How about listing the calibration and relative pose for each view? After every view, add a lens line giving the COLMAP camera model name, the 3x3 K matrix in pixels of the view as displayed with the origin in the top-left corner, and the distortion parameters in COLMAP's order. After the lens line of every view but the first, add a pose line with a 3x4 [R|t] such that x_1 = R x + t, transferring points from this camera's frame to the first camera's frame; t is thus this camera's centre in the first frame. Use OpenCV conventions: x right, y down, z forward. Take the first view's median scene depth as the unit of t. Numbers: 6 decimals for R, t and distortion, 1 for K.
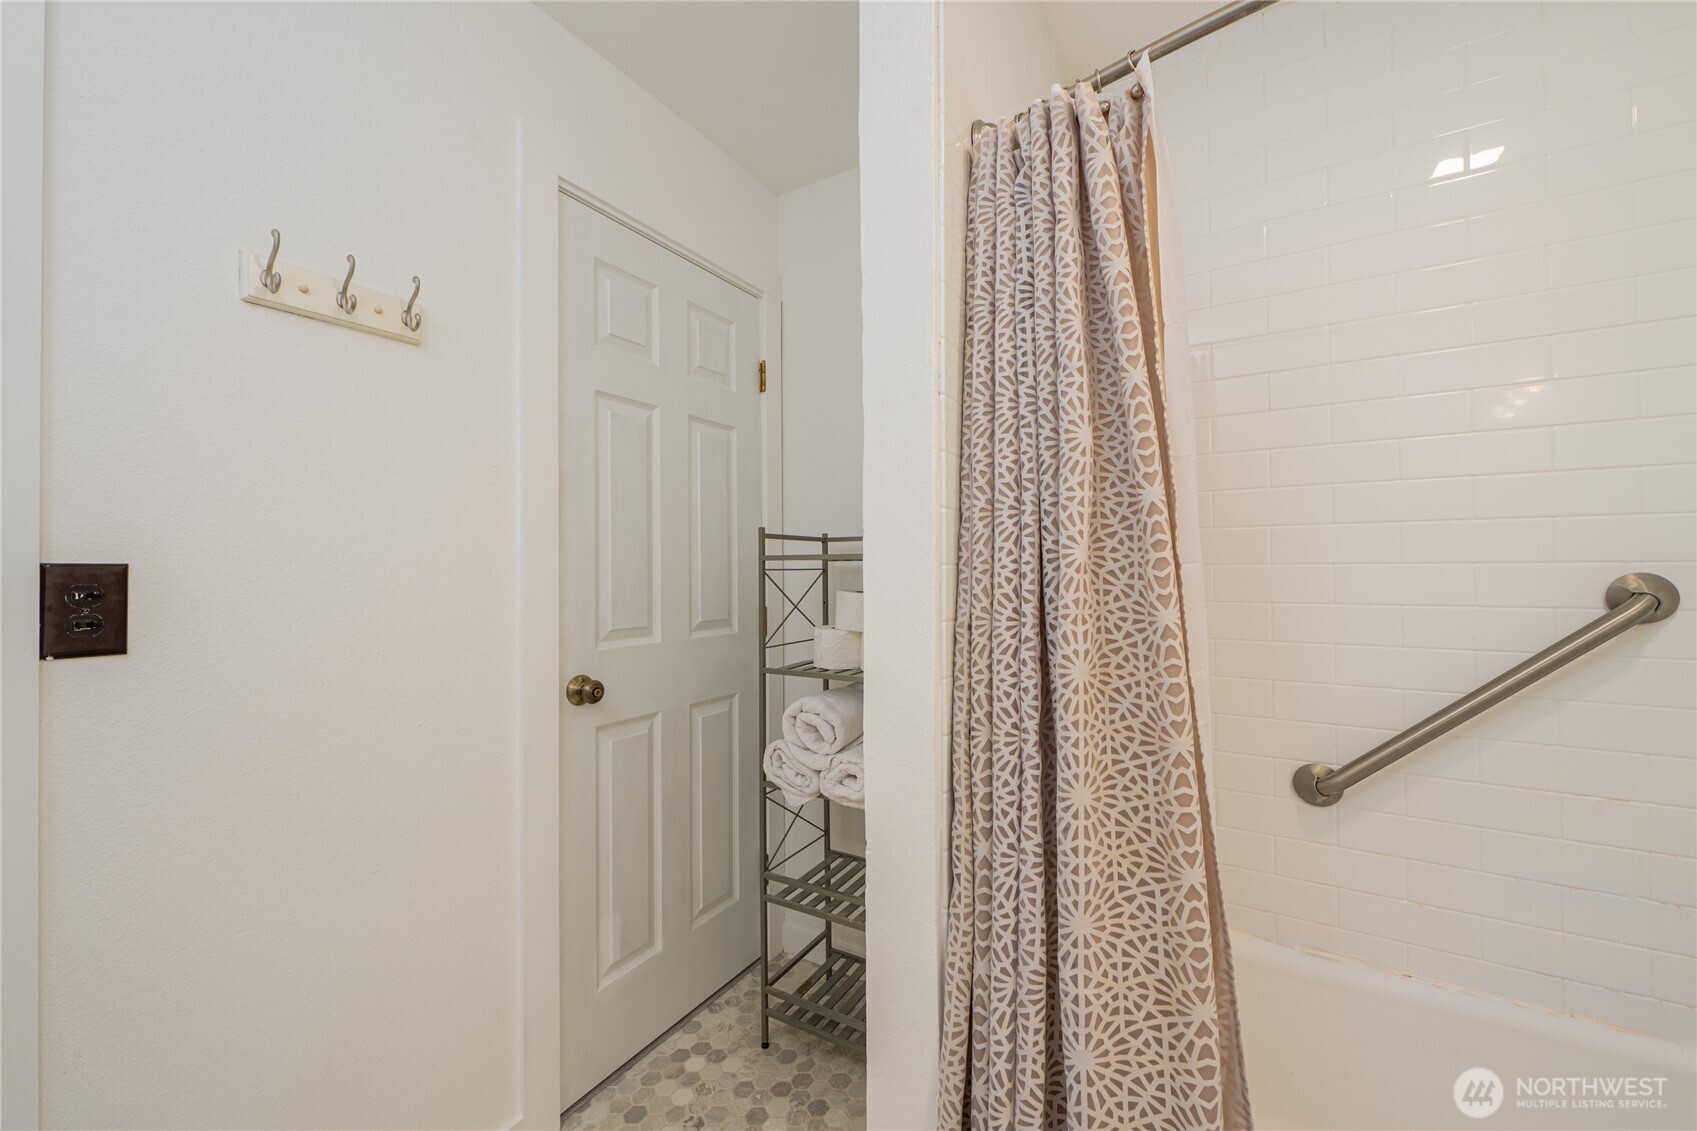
lens RADIAL K [[659.5, 0, 848.5], [0, 659.5, 559.4], [0, 0, 1]] dist [-0.002796, -0.000500]
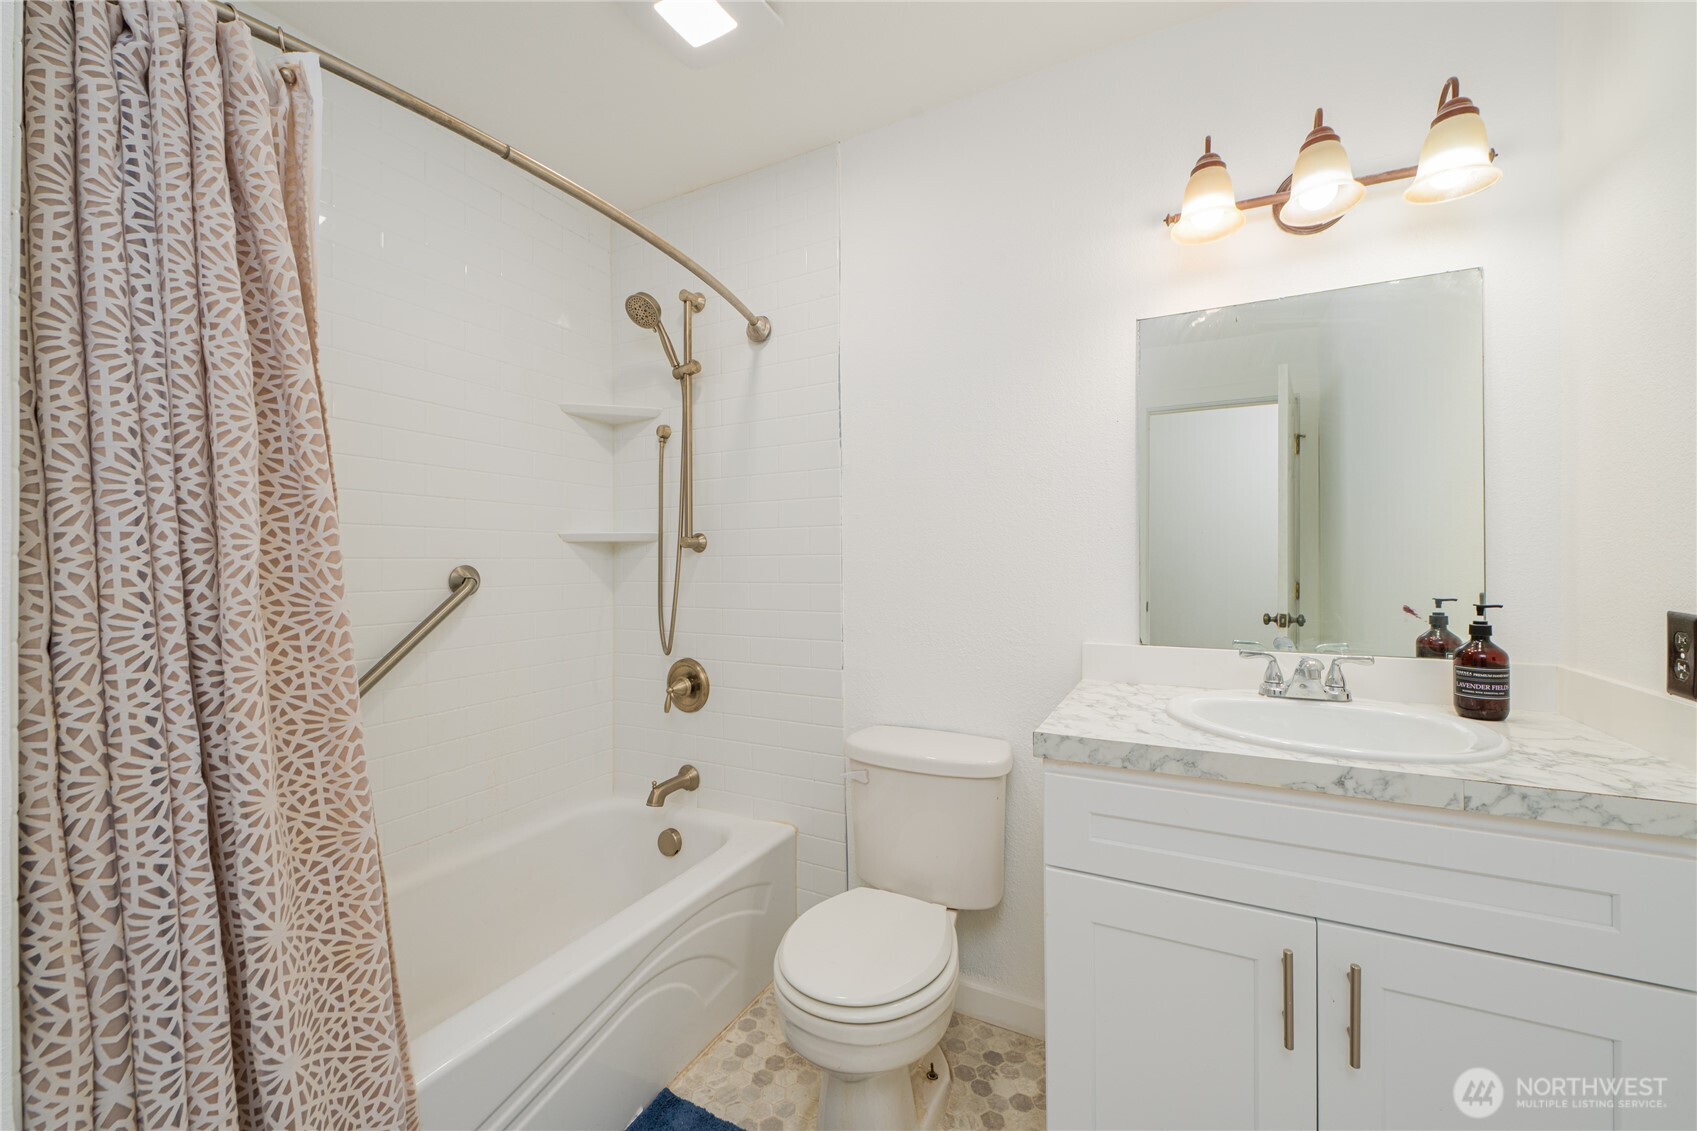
lens RADIAL K [[659.5, 0, 848.5], [0, 659.5, 559.4], [0, 0, 1]] dist [-0.002796, -0.000500]
pose [[-0.080975, 0.005241, 0.996702, -0.595956], [-0.013035, 0.999895, -0.006317, 0.006414], [-0.996631, -0.013504, -0.080898, 0.232845]]
